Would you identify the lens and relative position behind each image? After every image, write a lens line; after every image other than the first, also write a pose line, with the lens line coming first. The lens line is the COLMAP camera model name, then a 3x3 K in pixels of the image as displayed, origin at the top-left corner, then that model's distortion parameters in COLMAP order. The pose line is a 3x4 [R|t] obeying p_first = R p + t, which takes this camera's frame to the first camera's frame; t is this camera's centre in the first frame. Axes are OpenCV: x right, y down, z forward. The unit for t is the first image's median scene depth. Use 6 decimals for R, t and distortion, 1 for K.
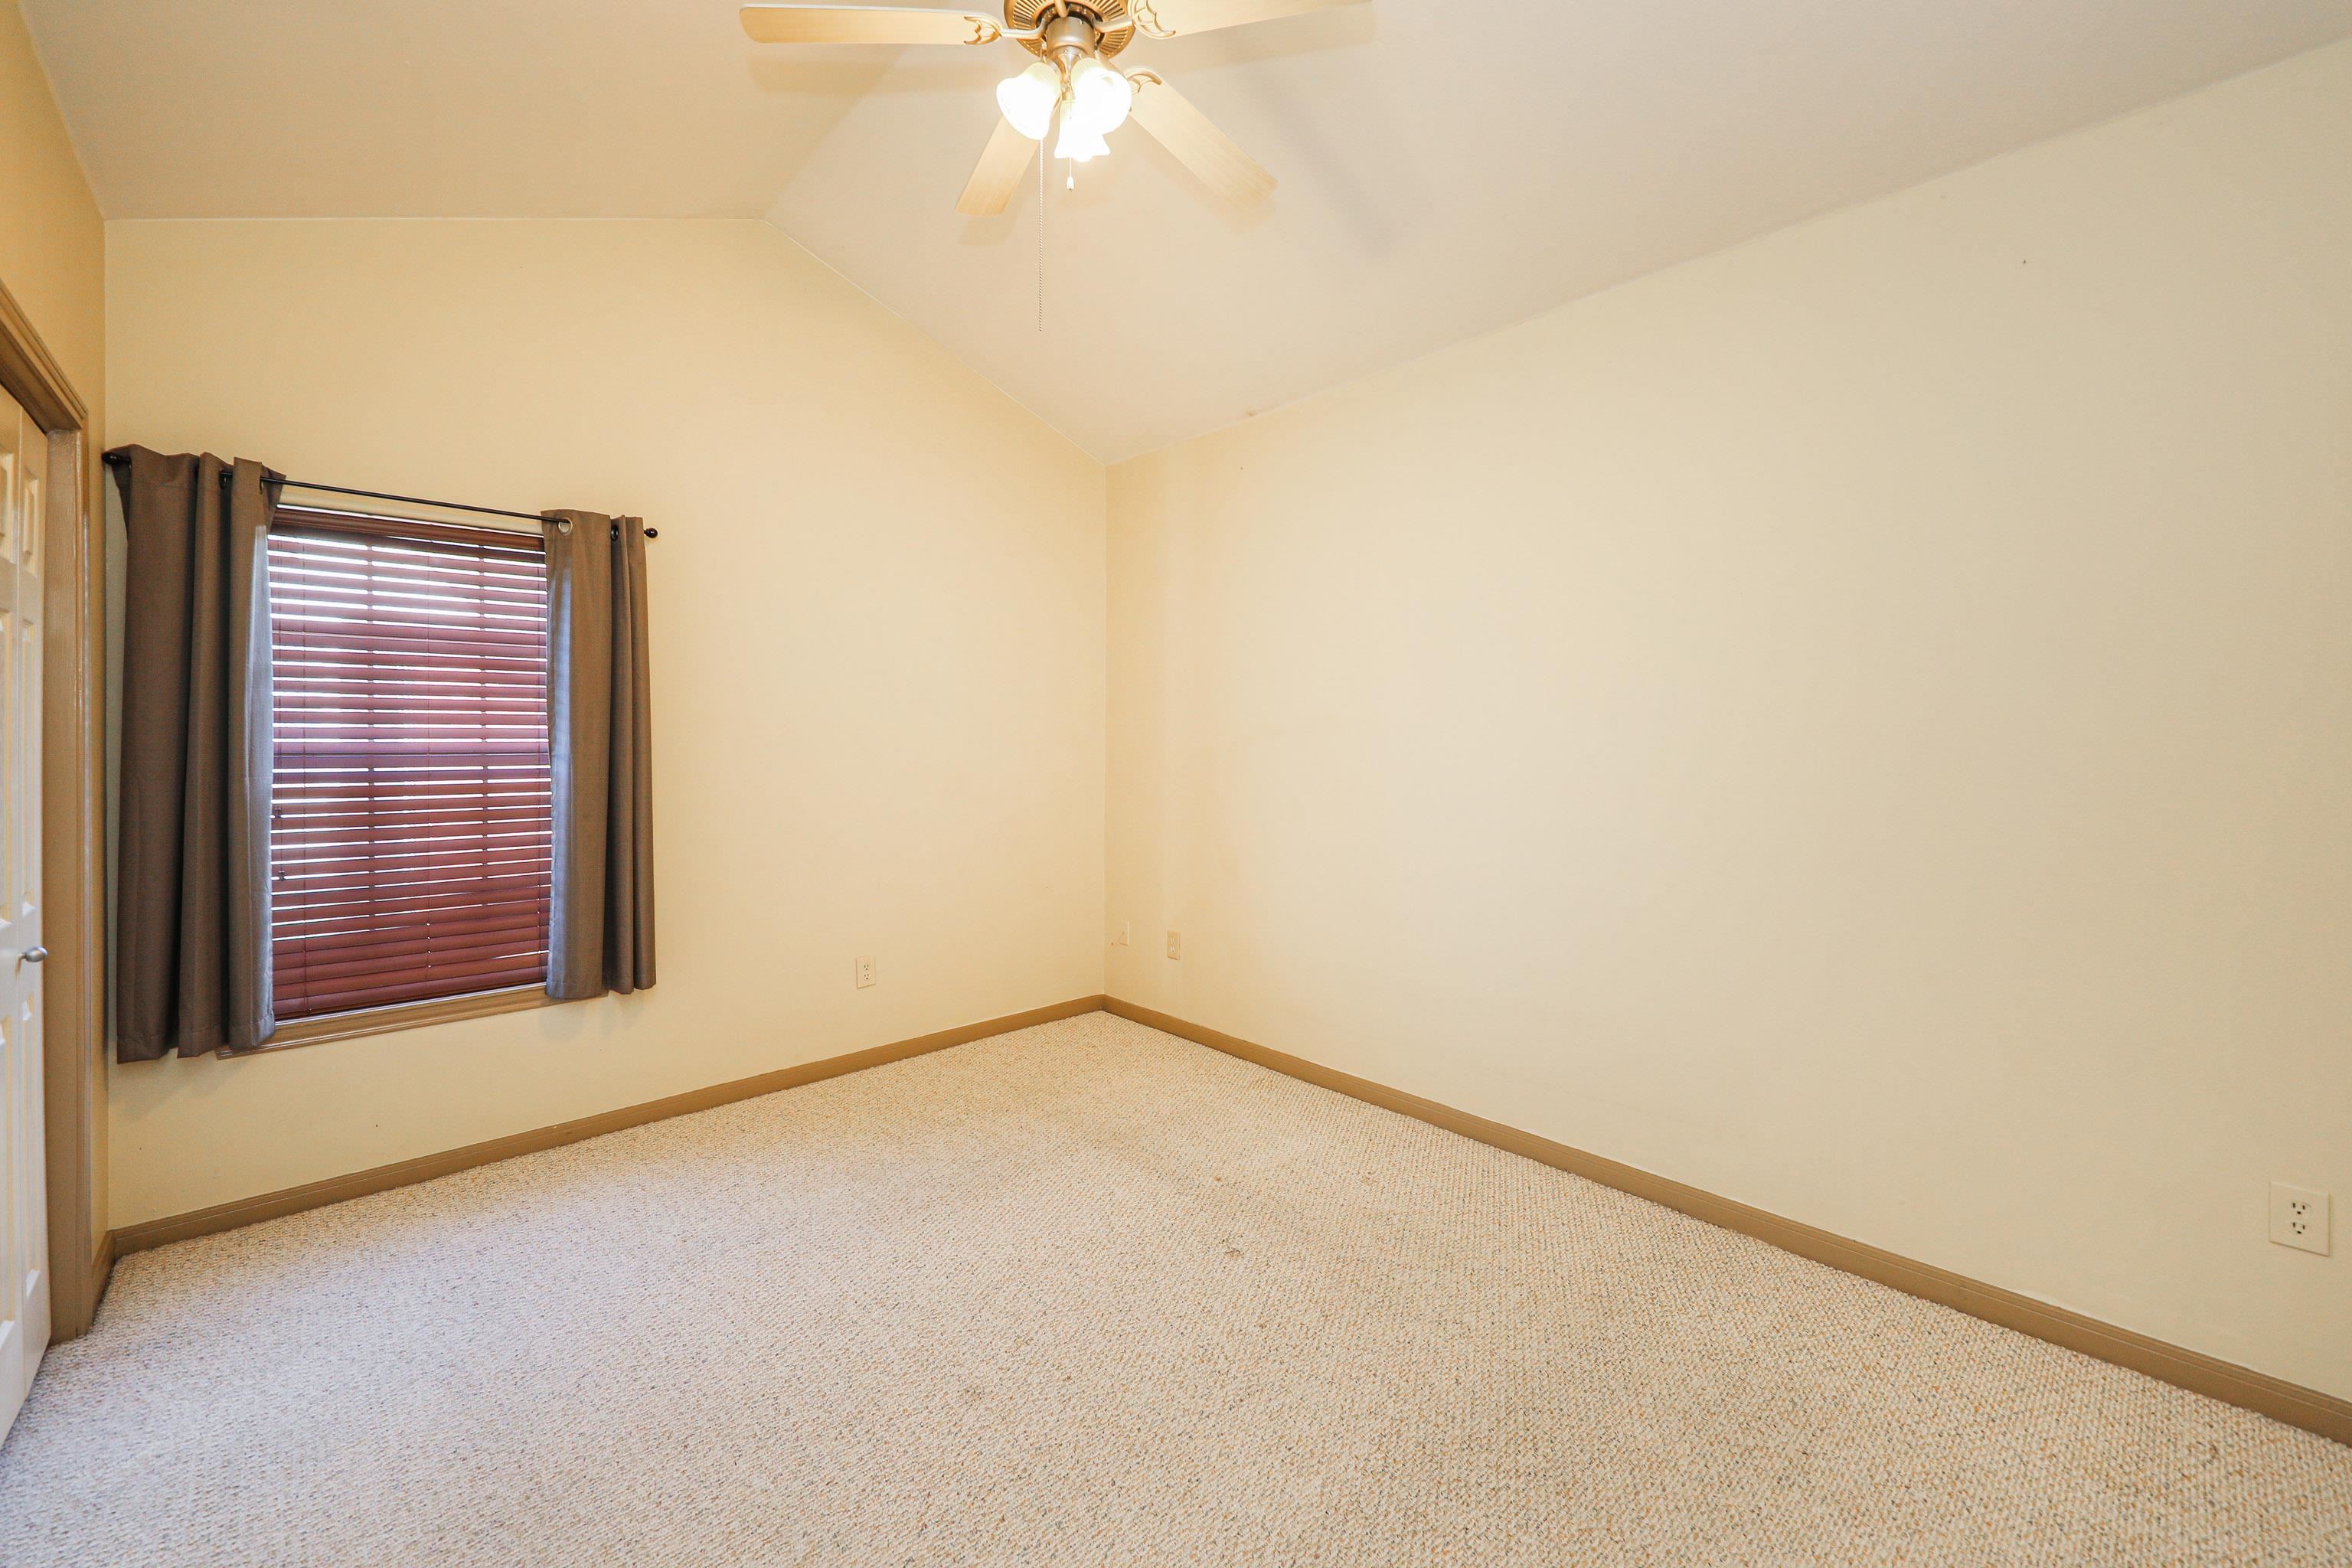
lens RADIAL K [[948.7, 0, 1184.8], [0, 948.7, 737.9], [0, 0, 1]] dist [0.001486, -0.000635]
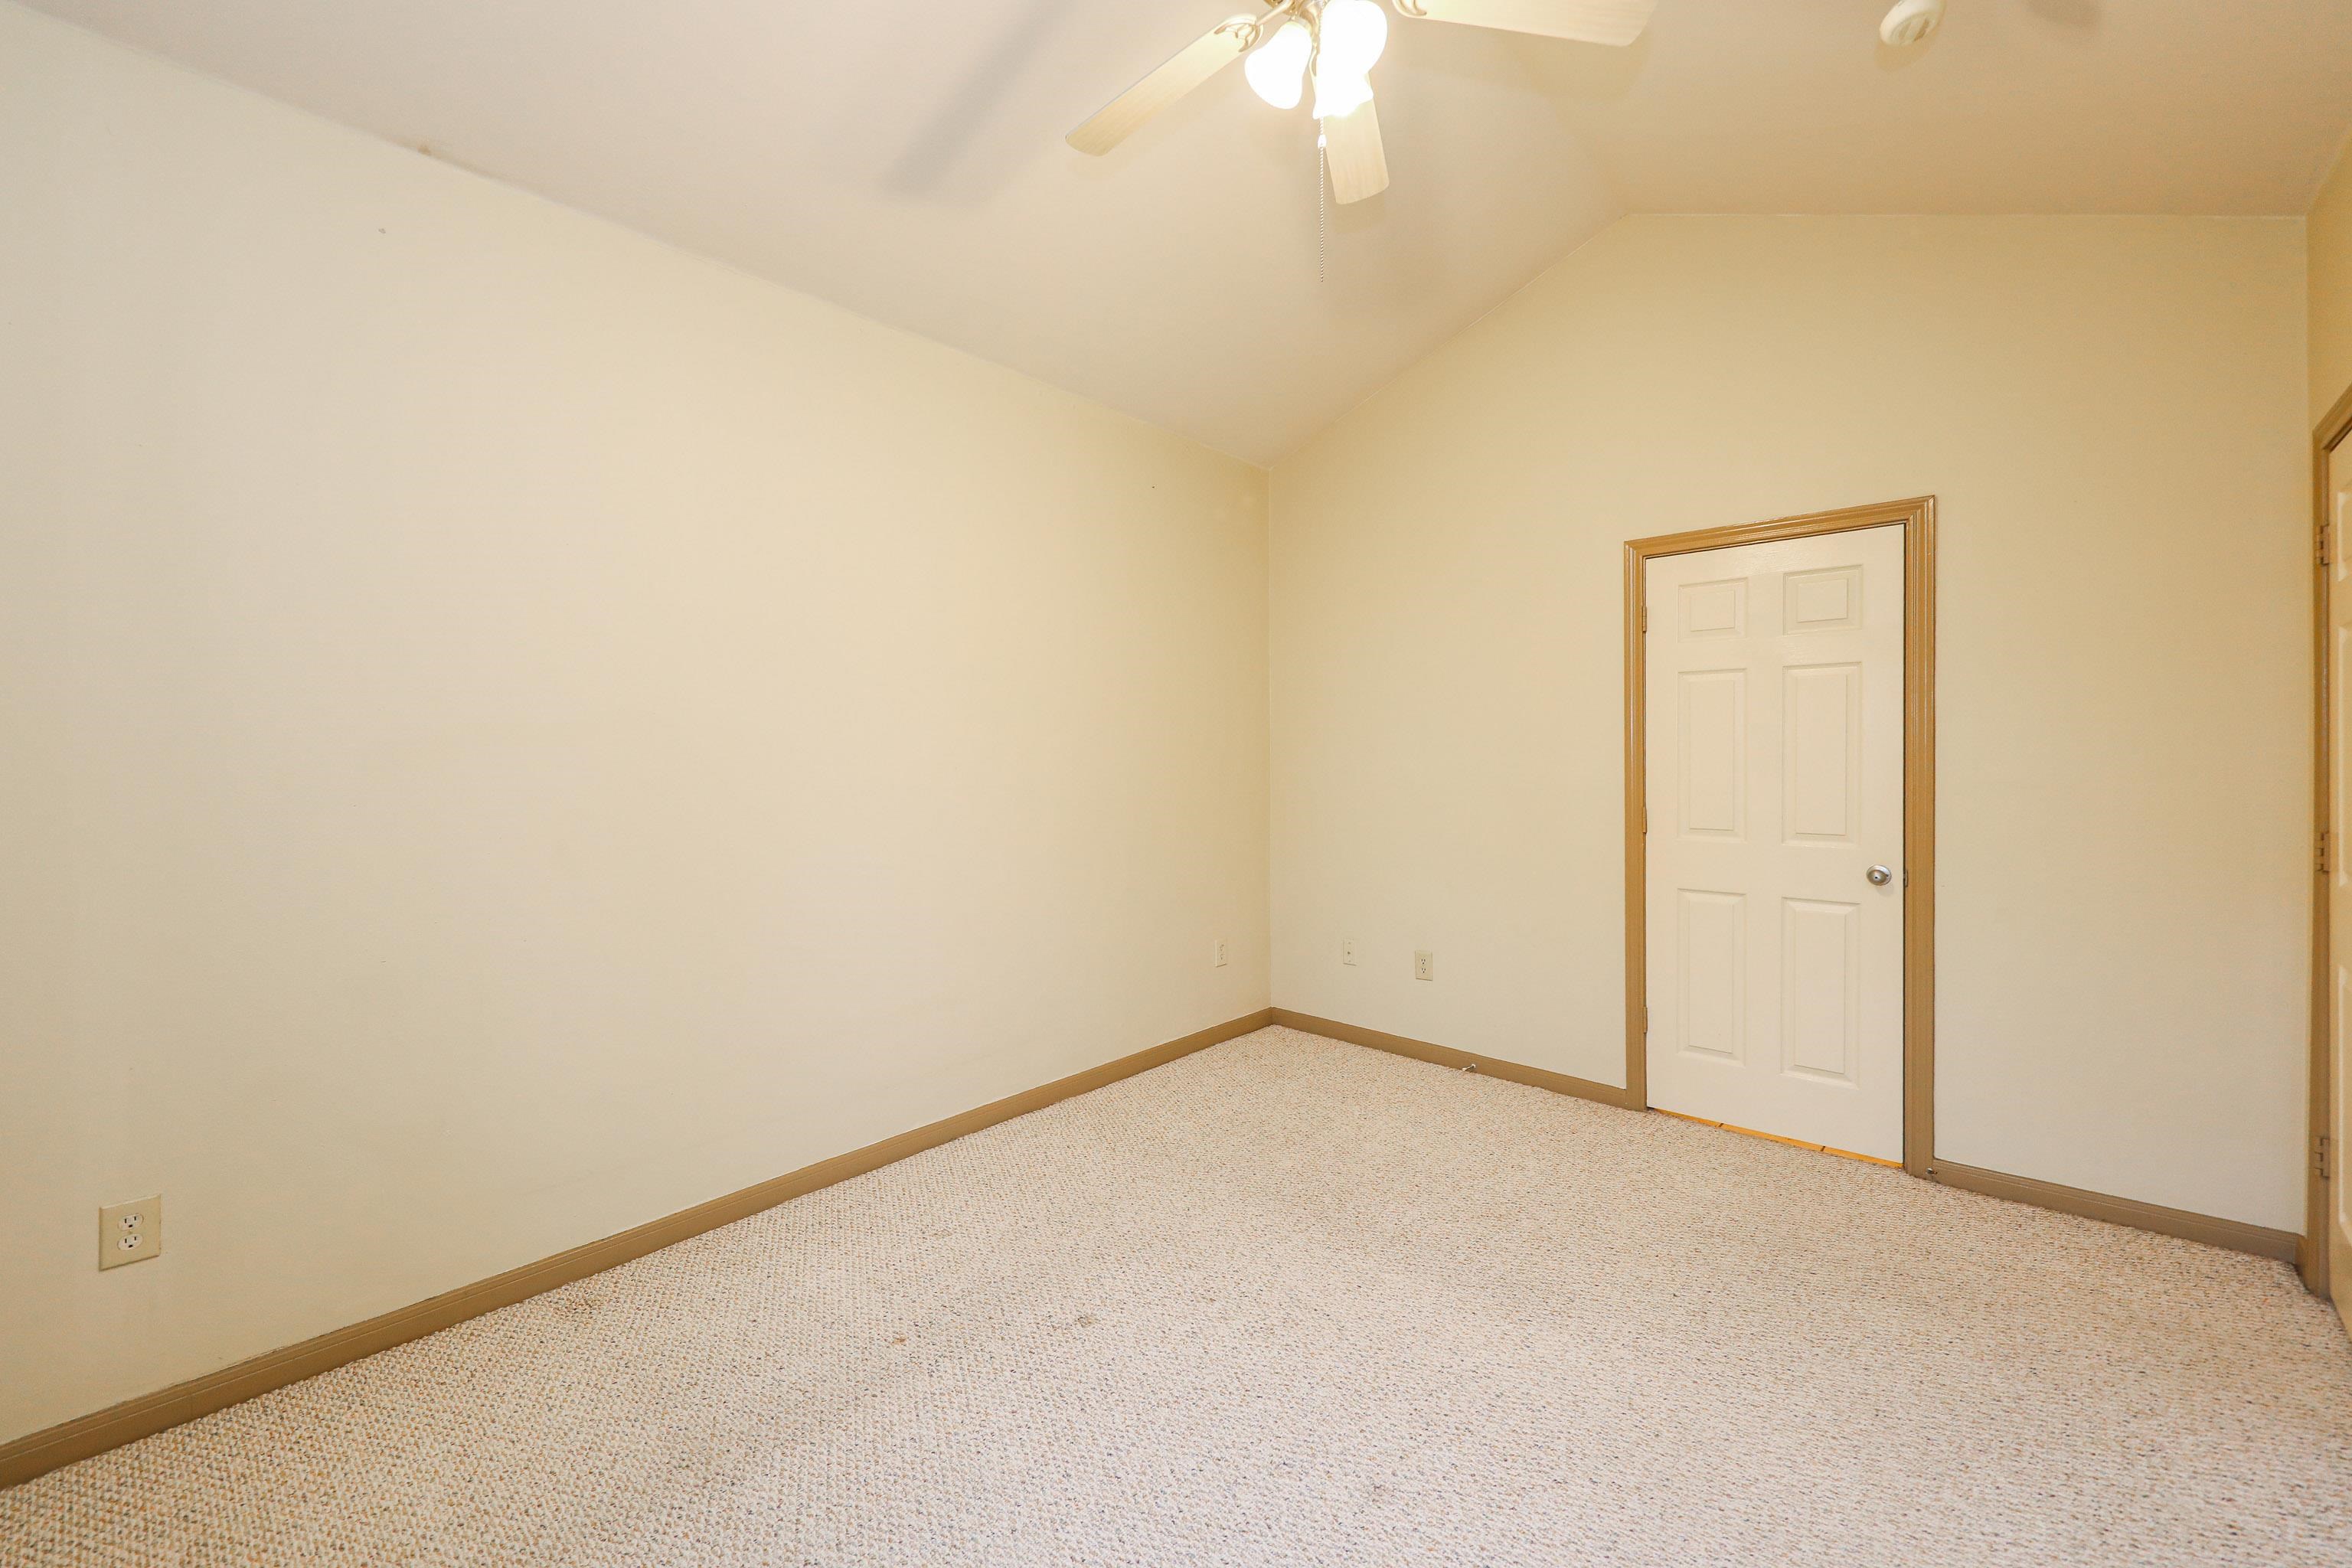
lens RADIAL K [[948.7, 0, 1184.8], [0, 948.7, 737.9], [0, 0, 1]] dist [0.001486, -0.000635]
pose [[-0.105977, 0.009727, 0.994321, -0.864586], [0.005505, 0.999943, -0.009195, 0.004709], [-0.994353, 0.004500, -0.106025, 1.016631]]
